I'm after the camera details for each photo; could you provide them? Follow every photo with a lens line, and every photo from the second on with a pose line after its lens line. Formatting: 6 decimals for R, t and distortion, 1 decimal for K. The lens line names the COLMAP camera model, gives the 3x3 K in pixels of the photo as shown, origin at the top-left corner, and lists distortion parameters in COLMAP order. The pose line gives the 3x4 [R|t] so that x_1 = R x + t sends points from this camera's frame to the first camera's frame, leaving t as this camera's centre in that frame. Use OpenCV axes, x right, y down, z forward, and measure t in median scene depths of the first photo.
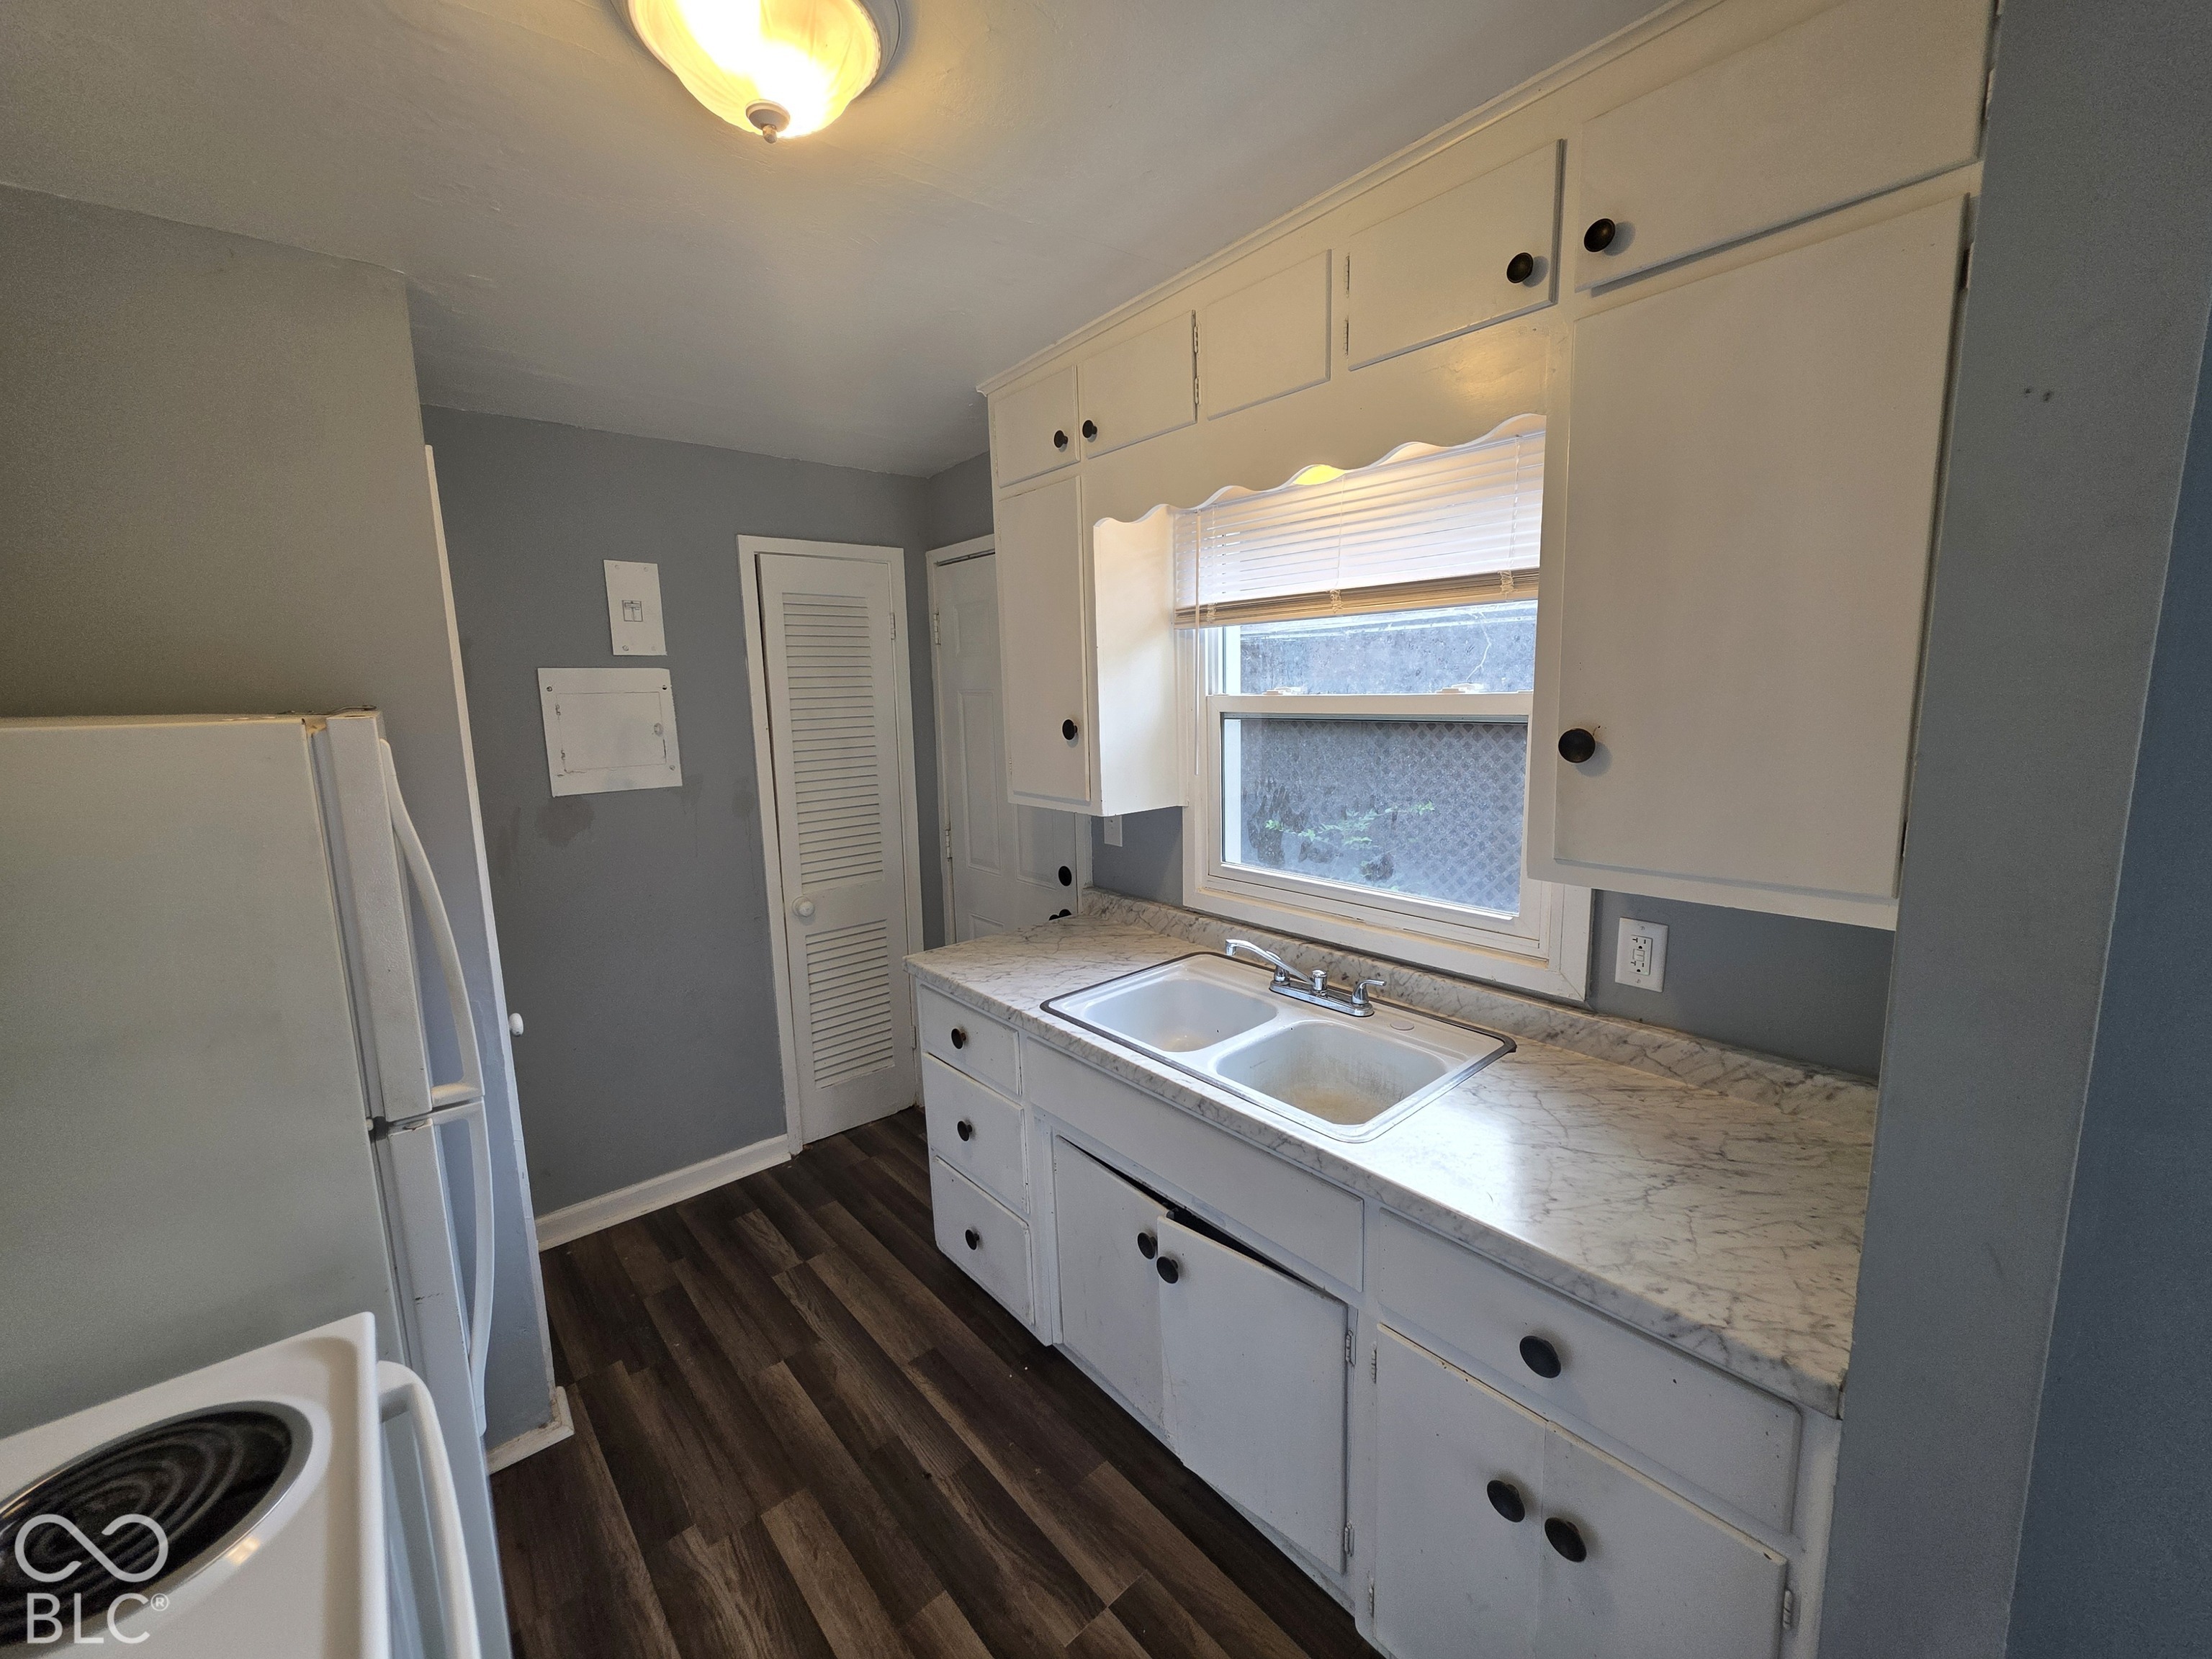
lens RADIAL K [[891.6, 0, 1100.9], [0, 891.6, 818.7], [0, 0, 1]] dist [-0.000026, 0.000194]
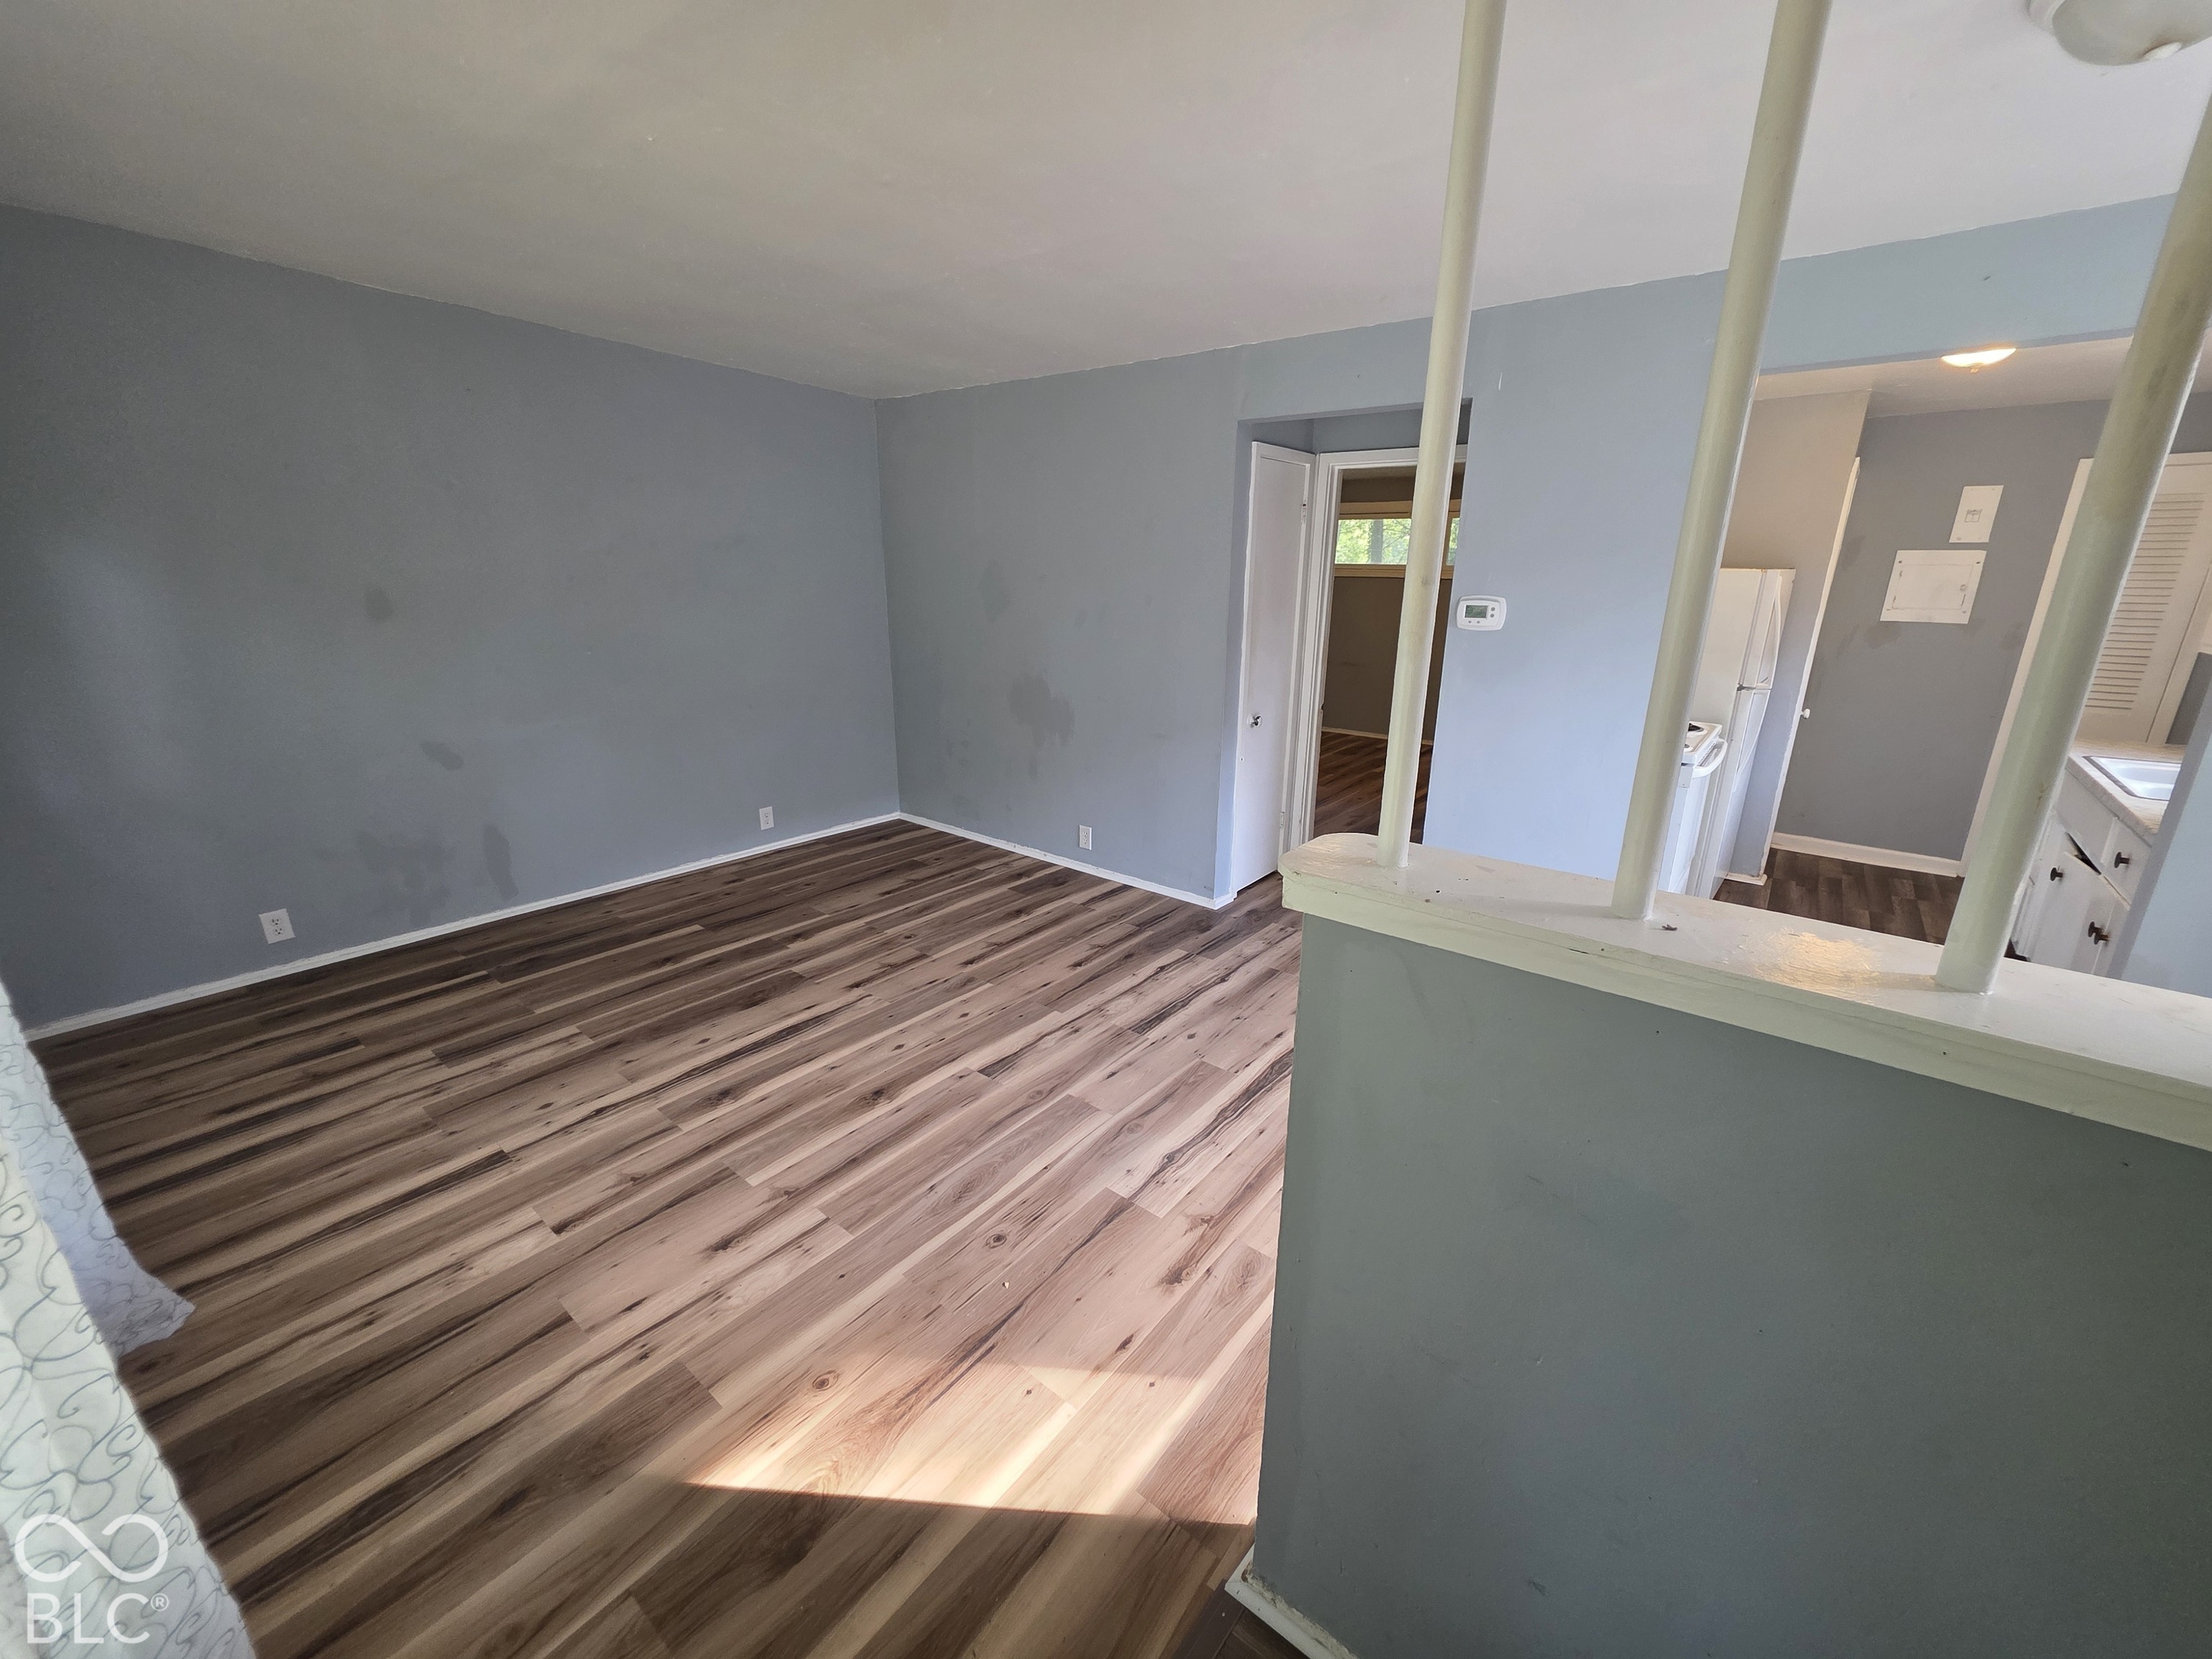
lens RADIAL K [[891.6, 0, 1104.4], [0, 891.6, 822.7], [0, 0, 1]] dist [-0.000026, 0.000194]
pose [[0.190064, 0.305805, -0.932930, 0.947815], [-0.160221, 0.947174, 0.277832, 0.117571], [0.968610, 0.096669, 0.229020, -0.960909]]
